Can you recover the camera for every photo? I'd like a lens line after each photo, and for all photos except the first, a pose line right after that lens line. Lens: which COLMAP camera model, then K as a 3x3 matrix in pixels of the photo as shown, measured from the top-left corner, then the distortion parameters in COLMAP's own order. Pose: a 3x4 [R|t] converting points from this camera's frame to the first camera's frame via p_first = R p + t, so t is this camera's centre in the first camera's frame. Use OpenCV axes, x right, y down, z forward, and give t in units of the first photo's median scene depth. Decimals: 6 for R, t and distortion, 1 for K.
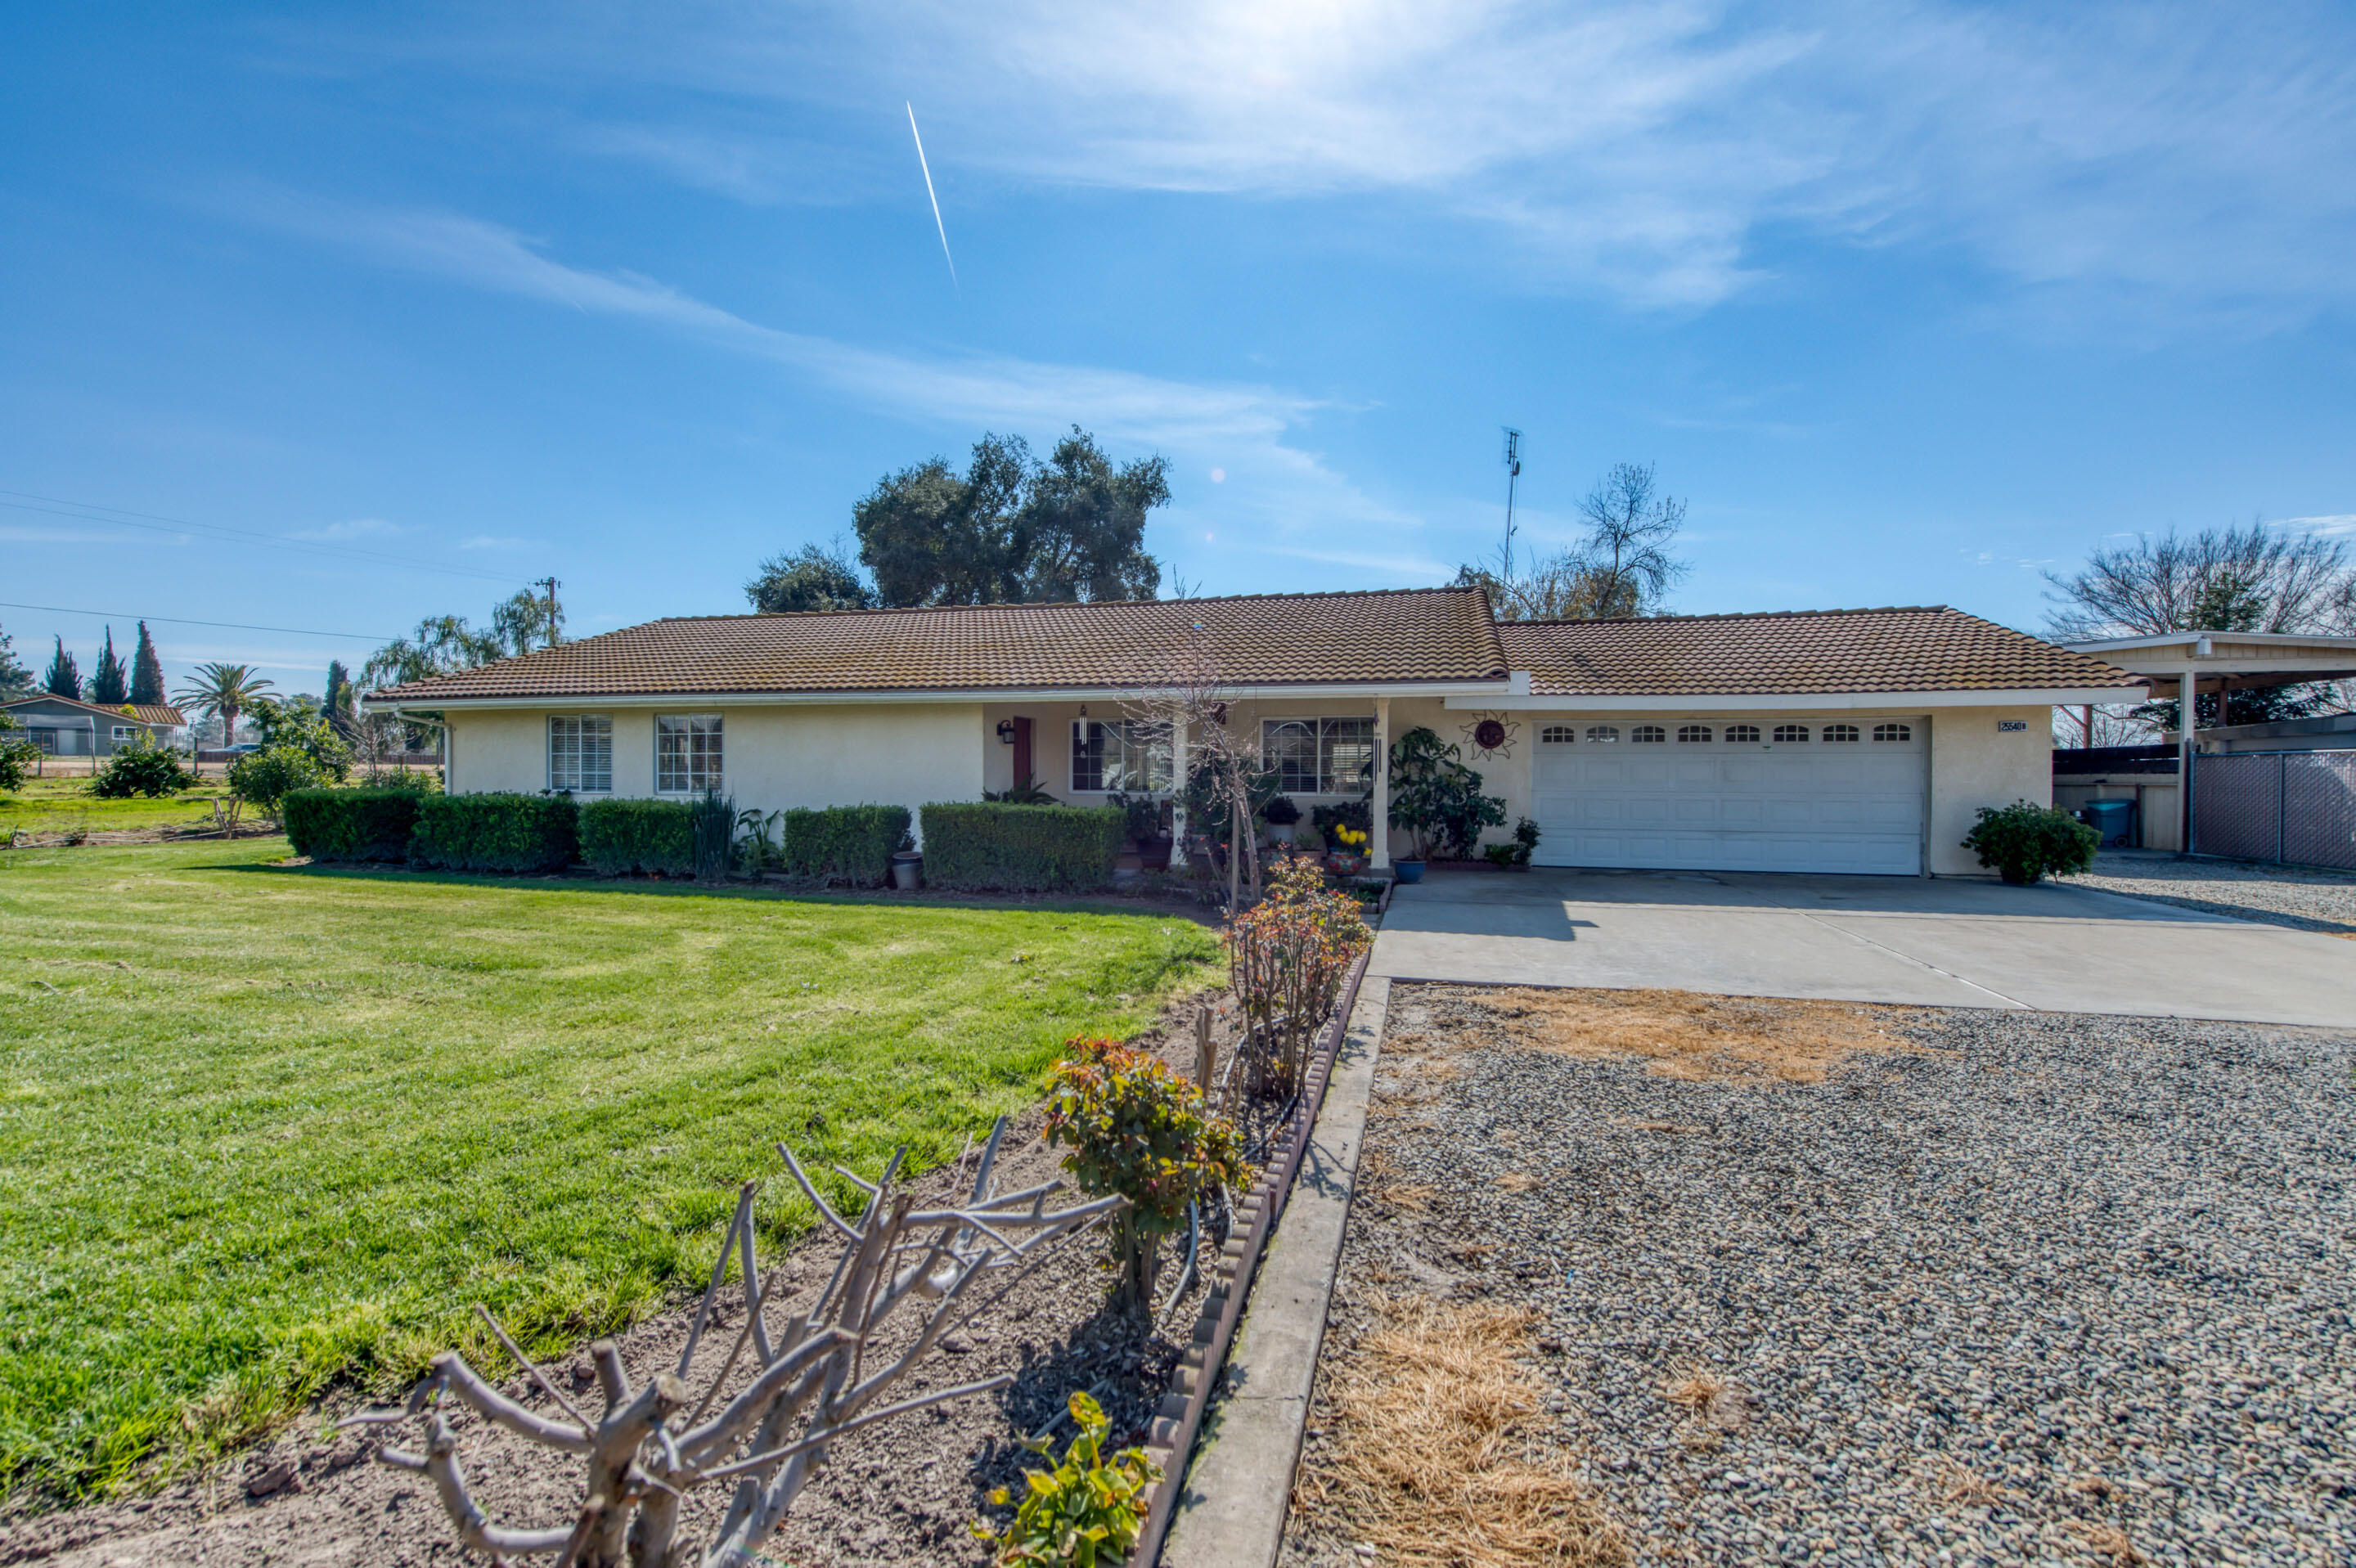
lens RADIAL K [[1091.8, 0, 1195.4], [0, 1091.8, 767.6], [0, 0, 1]] dist [0.006996, -0.001403]
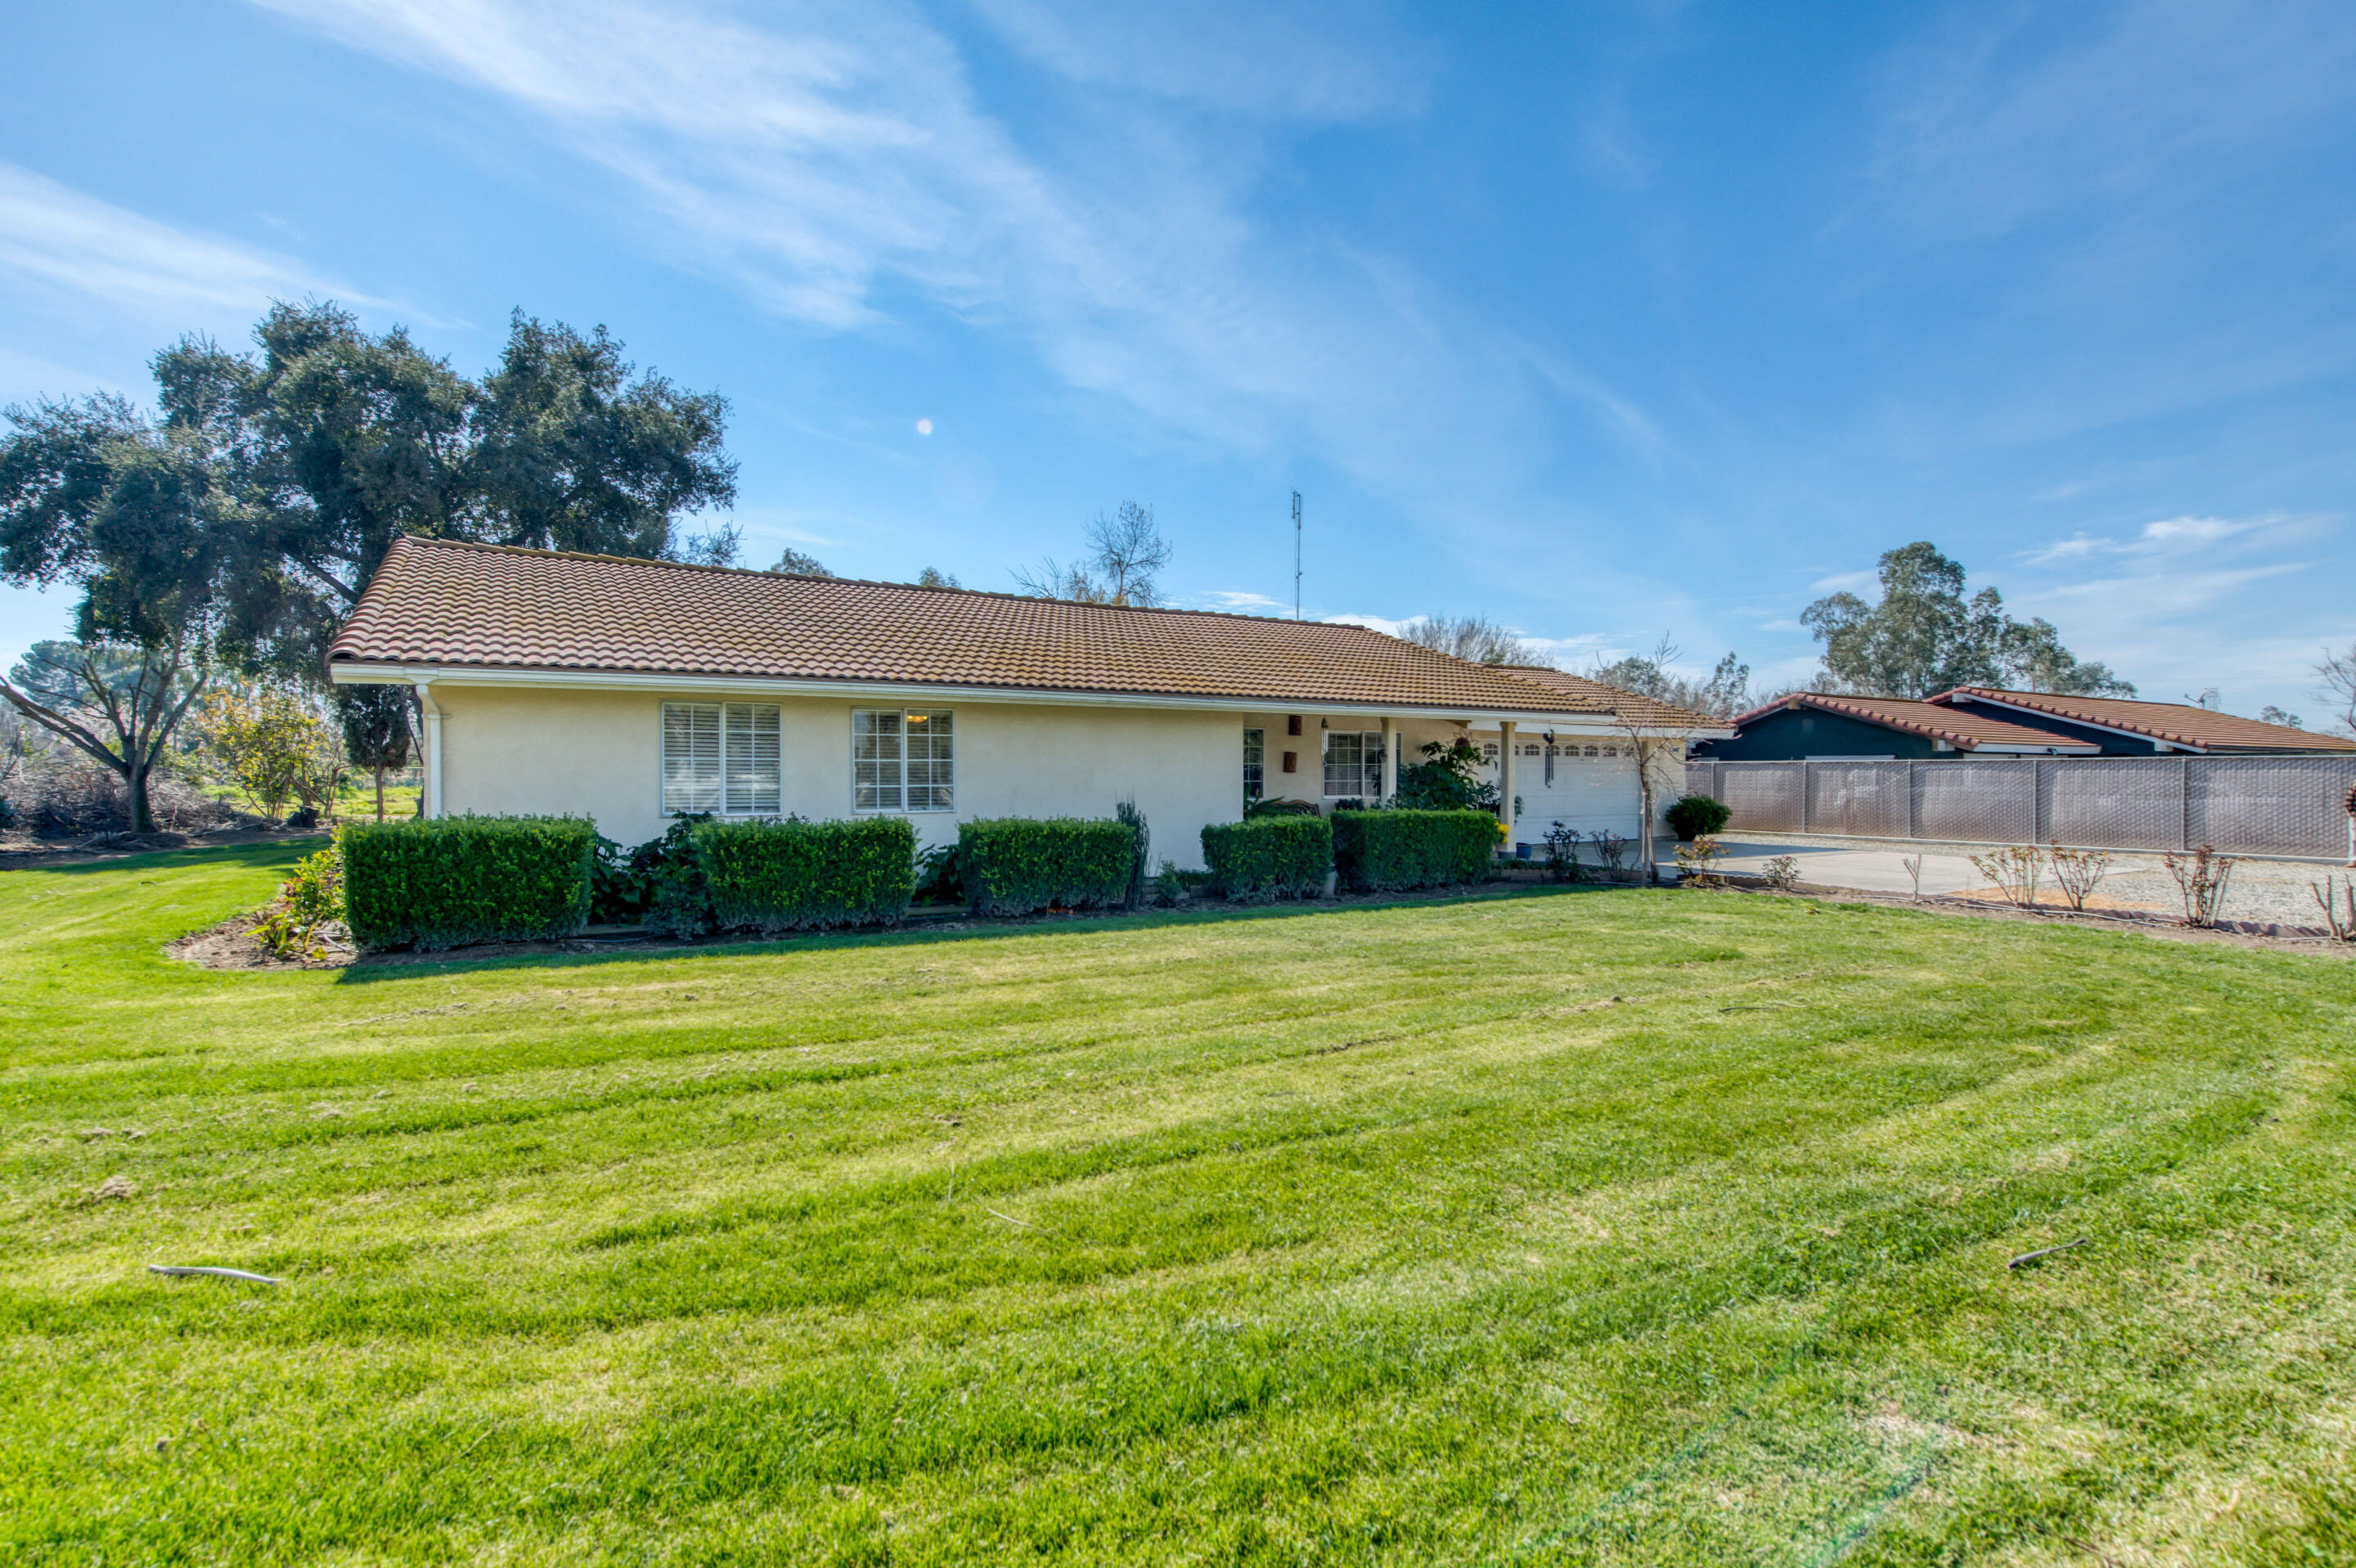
lens RADIAL K [[1115.6, 0, 1192.0], [0, 1115.6, 640.4], [0, 0, 1]] dist [-0.004387, 0.001413]
pose [[0.676706, 0.083749, 0.731475, -0.373980], [-0.006173, 0.994120, -0.108109, -0.005121], [-0.736228, 0.068643, 0.673243, 0.130761]]
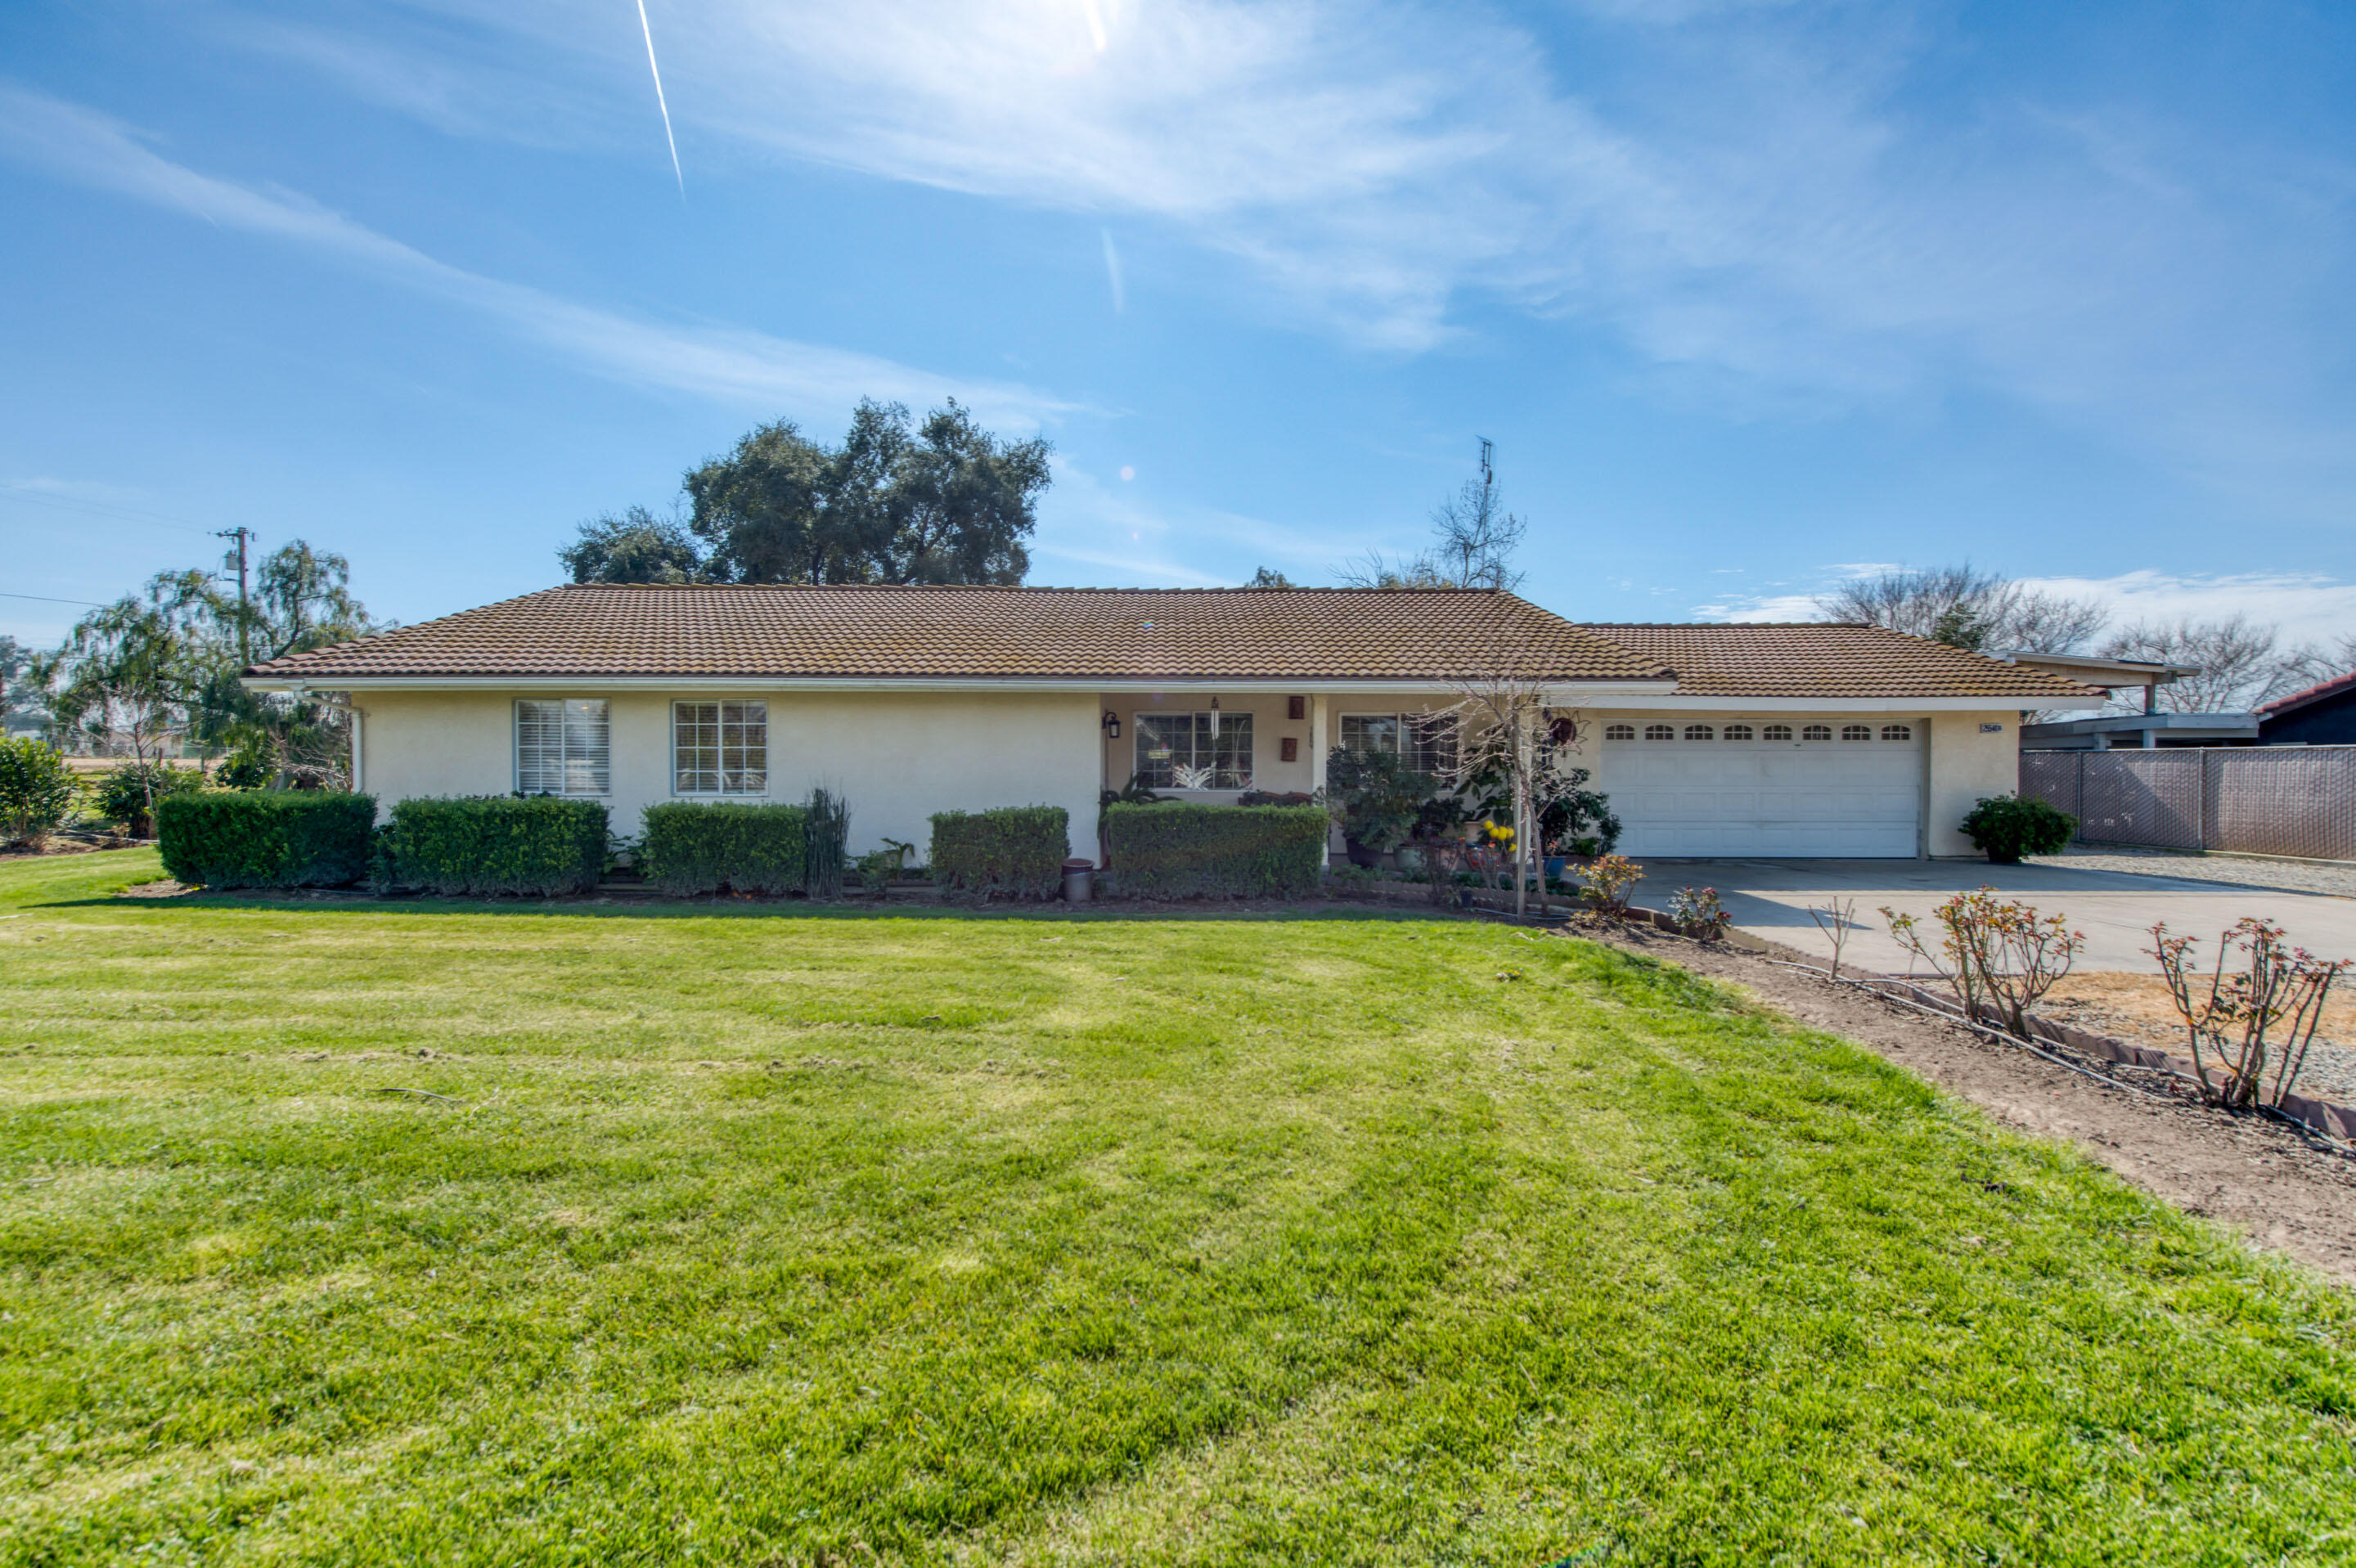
lens RADIAL K [[1049.9, 0, 1219.1], [0, 1049.9, 720.8], [0, 0, 1]] dist [0.004381, 0.000020]
pose [[0.964644, 0.010170, 0.263360, -0.124993], [-0.001535, 0.999455, -0.032975, -0.002714], [-0.263552, 0.031405, 0.964134, 0.045210]]
